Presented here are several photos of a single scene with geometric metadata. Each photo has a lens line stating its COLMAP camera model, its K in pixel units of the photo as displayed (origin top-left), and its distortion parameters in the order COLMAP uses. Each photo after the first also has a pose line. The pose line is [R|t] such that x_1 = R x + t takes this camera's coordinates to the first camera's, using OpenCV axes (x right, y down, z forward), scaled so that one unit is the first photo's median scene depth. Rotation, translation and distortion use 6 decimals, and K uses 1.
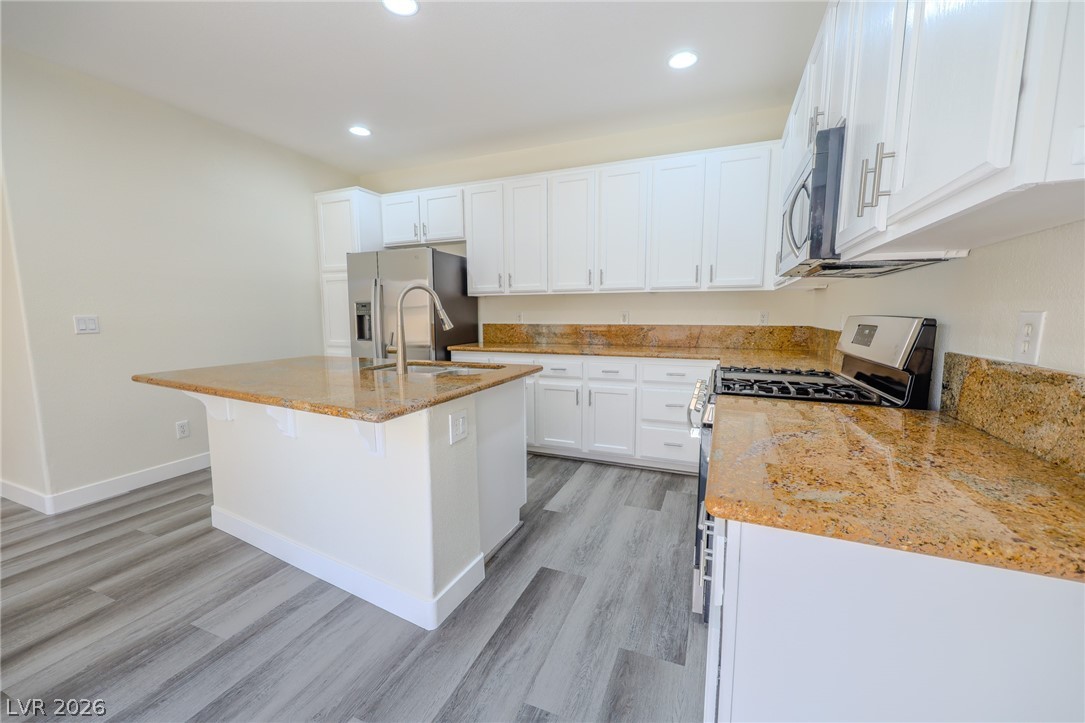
lens RADIAL K [[437.0, 0, 542.7], [0, 437.0, 365.6], [0, 0, 1]] dist [0.002602, -0.000564]
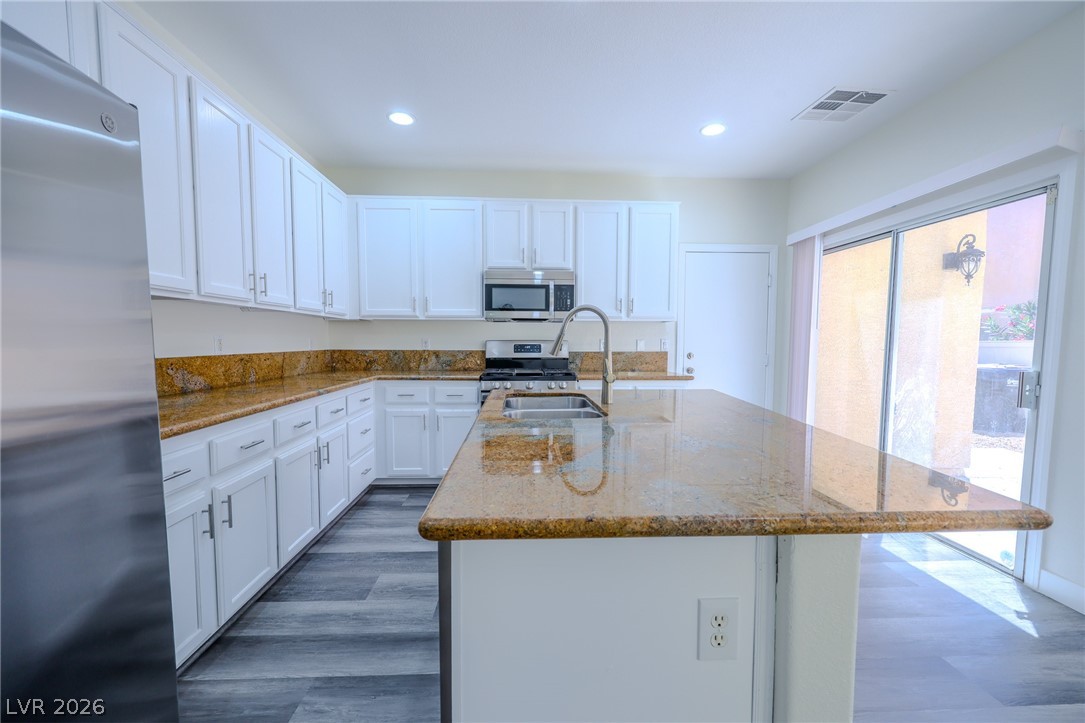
lens RADIAL K [[437.0, 0, 542.7], [0, 437.0, 368.3], [0, 0, 1]] dist [0.002602, -0.000564]
pose [[-0.435465, -0.057510, 0.898367, -0.812216], [0.105043, 0.987894, 0.114158, -0.128872], [-0.894056, 0.144079, -0.424152, 1.114756]]
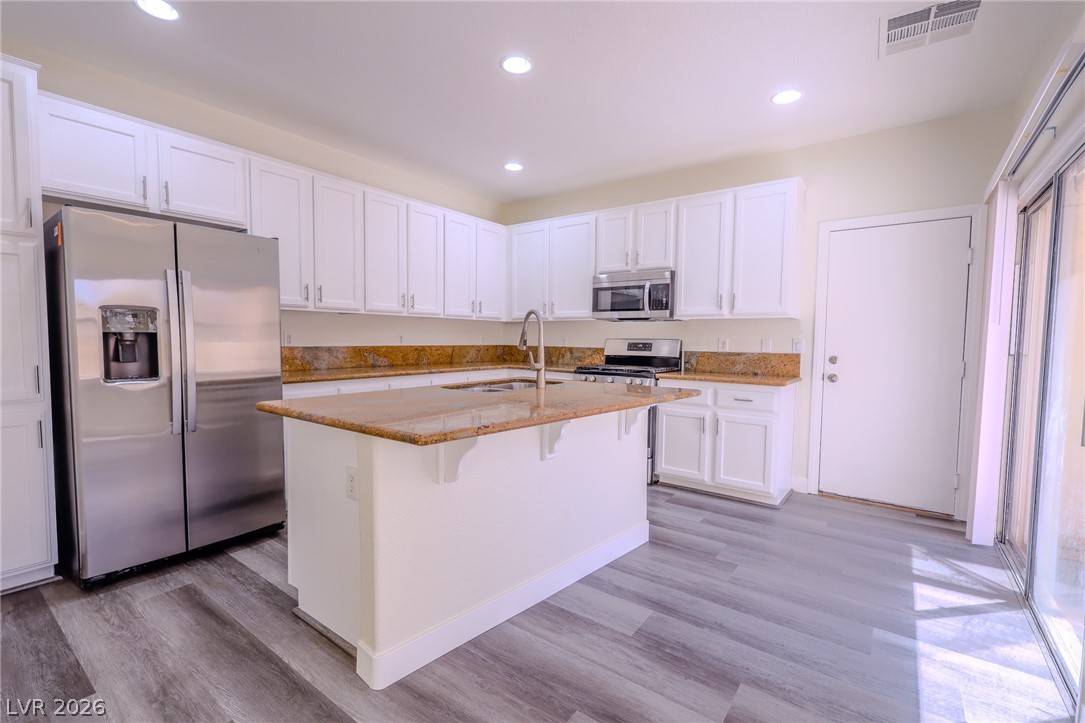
lens RADIAL K [[481.4, 0, 540.0], [0, 481.4, 363.4], [0, 0, 1]] dist [-0.004012, 0.000033]
pose [[0.240226, -0.045442, 0.969653, -1.138865], [0.103805, 0.994378, 0.020884, -0.053052], [-0.965151, 0.095638, 0.243592, 0.517946]]
